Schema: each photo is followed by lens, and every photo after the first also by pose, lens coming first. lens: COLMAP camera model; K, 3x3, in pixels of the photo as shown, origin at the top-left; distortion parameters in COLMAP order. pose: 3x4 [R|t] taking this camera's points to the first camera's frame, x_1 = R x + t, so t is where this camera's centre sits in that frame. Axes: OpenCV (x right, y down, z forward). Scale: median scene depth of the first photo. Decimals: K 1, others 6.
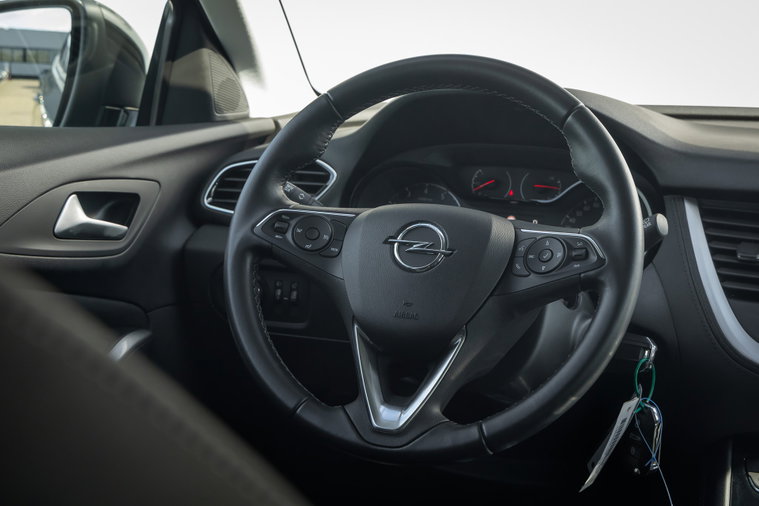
lens RADIAL K [[1214.8, 0, 381.7], [0, 1214.8, 240.9], [0, 0, 1]] dist [-0.005714, 0.000000]
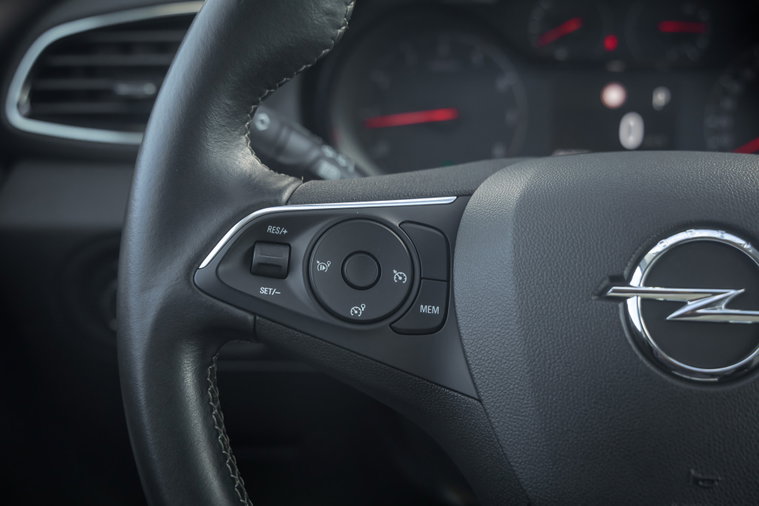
lens RADIAL K [[1021.0, 0, 362.3], [0, 1021.0, 258.0], [0, 0, 1]] dist [0.050907, 0.000000]
pose [[0.977125, -0.128698, 0.169304, -0.104579], [0.085303, 0.966437, 0.242326, -0.080626], [-0.194809, -0.222341, 0.955308, 0.692655]]
